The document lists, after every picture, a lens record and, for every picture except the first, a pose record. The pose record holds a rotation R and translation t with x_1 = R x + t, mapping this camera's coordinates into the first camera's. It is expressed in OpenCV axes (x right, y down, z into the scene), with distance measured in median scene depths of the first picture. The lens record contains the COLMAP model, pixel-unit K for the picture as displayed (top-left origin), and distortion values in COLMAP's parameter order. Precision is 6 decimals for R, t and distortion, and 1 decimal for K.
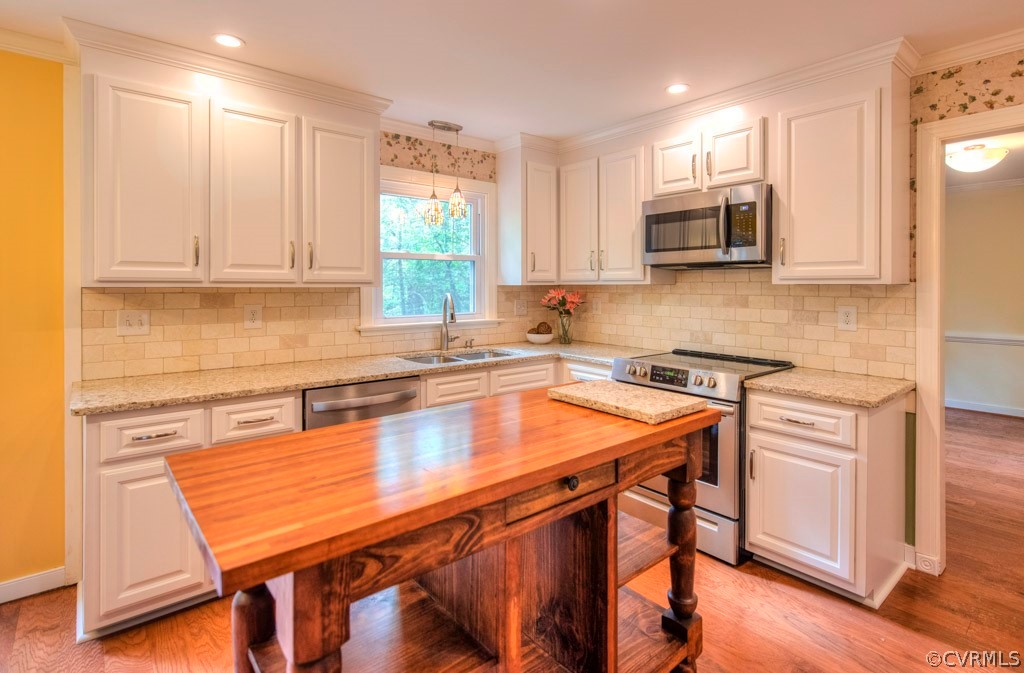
lens RADIAL K [[521.3, 0, 521.9], [0, 521.3, 290.0], [0, 0, 1]] dist [0.000484, 0.000398]
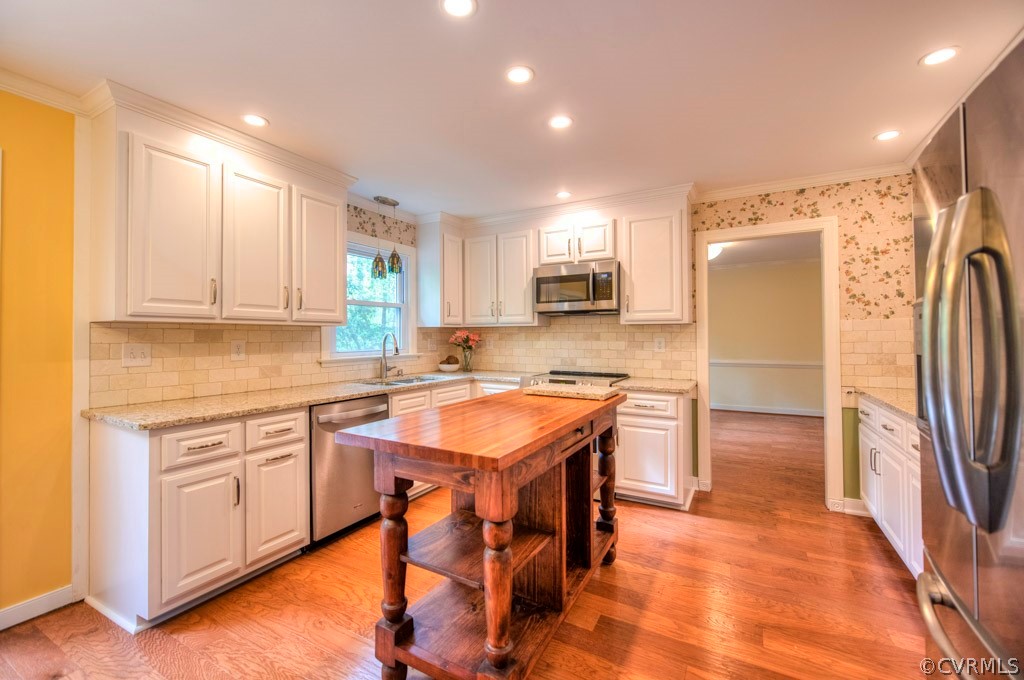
lens RADIAL K [[442.4, 0, 508.6], [0, 442.4, 331.8], [0, 0, 1]] dist [0.000021, -0.000741]
pose [[0.936958, -0.000678, 0.349442, -0.310643], [0.007383, 0.999813, -0.017856, 0.033579], [-0.349365, 0.019310, 0.936788, -0.141295]]
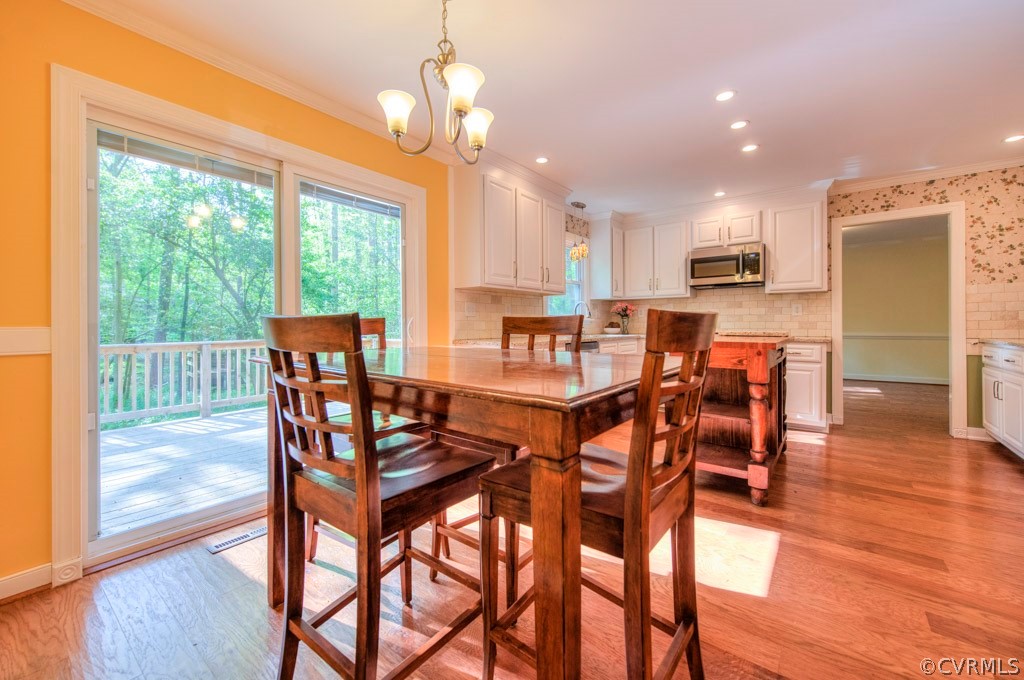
lens RADIAL K [[435.0, 0, 501.3], [0, 435.0, 329.3], [0, 0, 1]] dist [0.005453, -0.000391]
pose [[0.979143, -0.007912, 0.203016, -0.878414], [0.008327, 0.999965, -0.001190, 0.123906], [-0.203000, 0.002856, 0.979175, -0.455111]]
